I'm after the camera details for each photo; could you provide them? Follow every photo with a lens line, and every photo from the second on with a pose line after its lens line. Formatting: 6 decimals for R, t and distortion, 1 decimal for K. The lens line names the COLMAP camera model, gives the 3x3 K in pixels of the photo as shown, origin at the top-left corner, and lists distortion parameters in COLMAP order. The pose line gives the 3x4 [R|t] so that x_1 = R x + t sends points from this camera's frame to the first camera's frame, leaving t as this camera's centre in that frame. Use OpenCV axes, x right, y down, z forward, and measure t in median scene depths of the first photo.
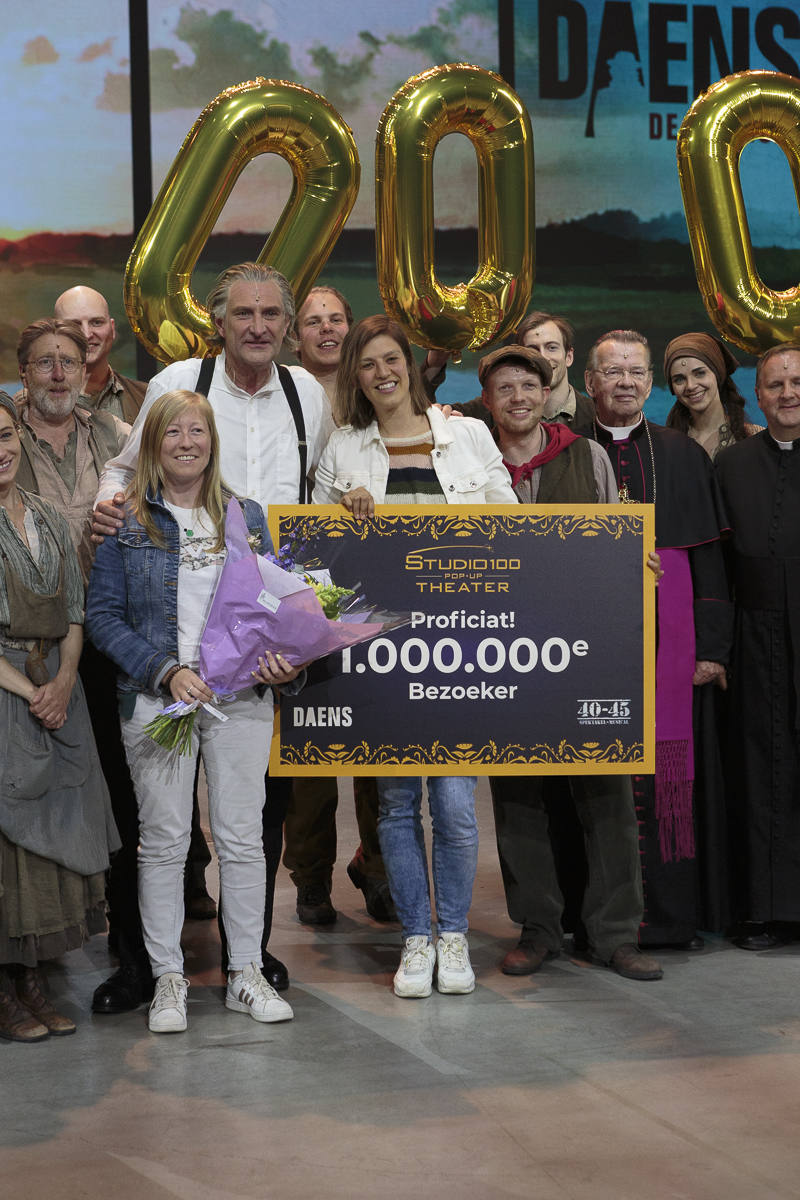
lens RADIAL K [[2314.4, 0, 400.0], [0, 2314.4, 600.0], [0, 0, 1]] dist [-0.022706, -0.001090]
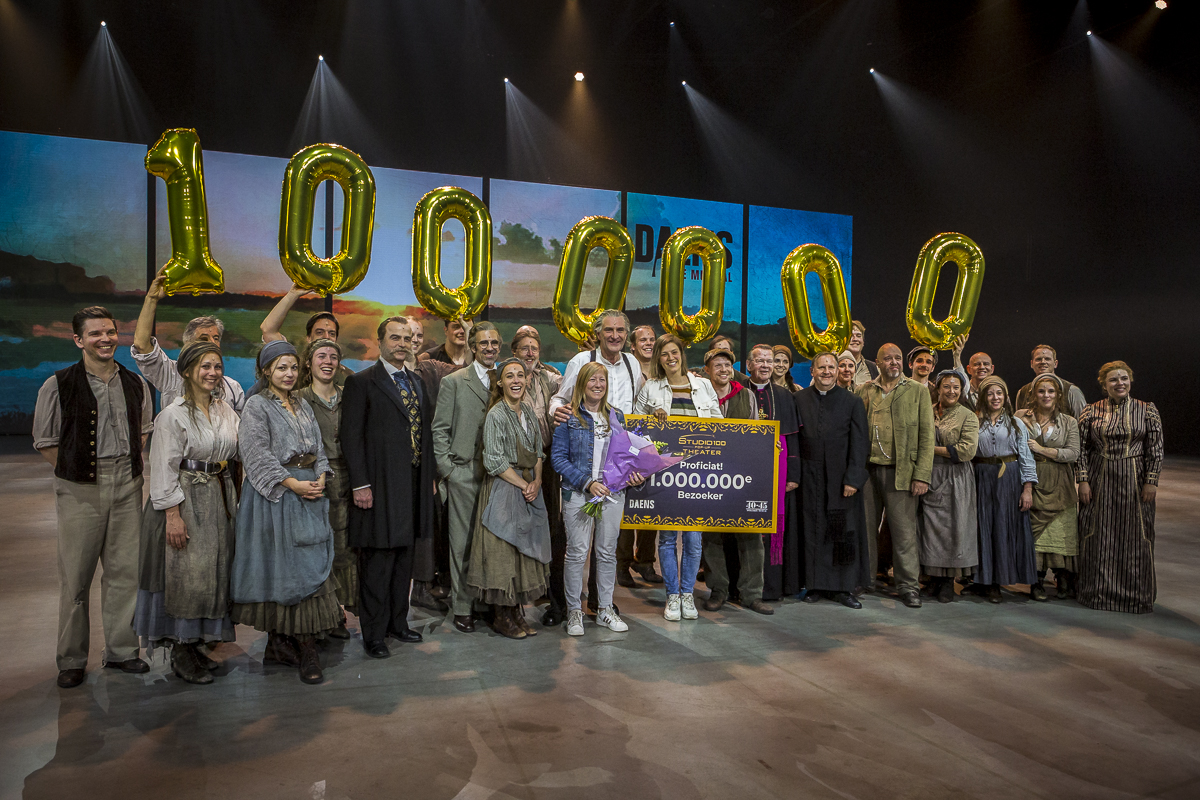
lens RADIAL K [[864.2, 0, 600.0], [0, 864.2, 400.0], [0, 0, 1]] dist [0.000057, -0.000473]
pose [[0.998268, 0.028959, 0.051207, -0.124086], [-0.025979, 0.997983, -0.057921, -0.000639], [-0.052781, 0.056491, 0.997007, 0.109192]]
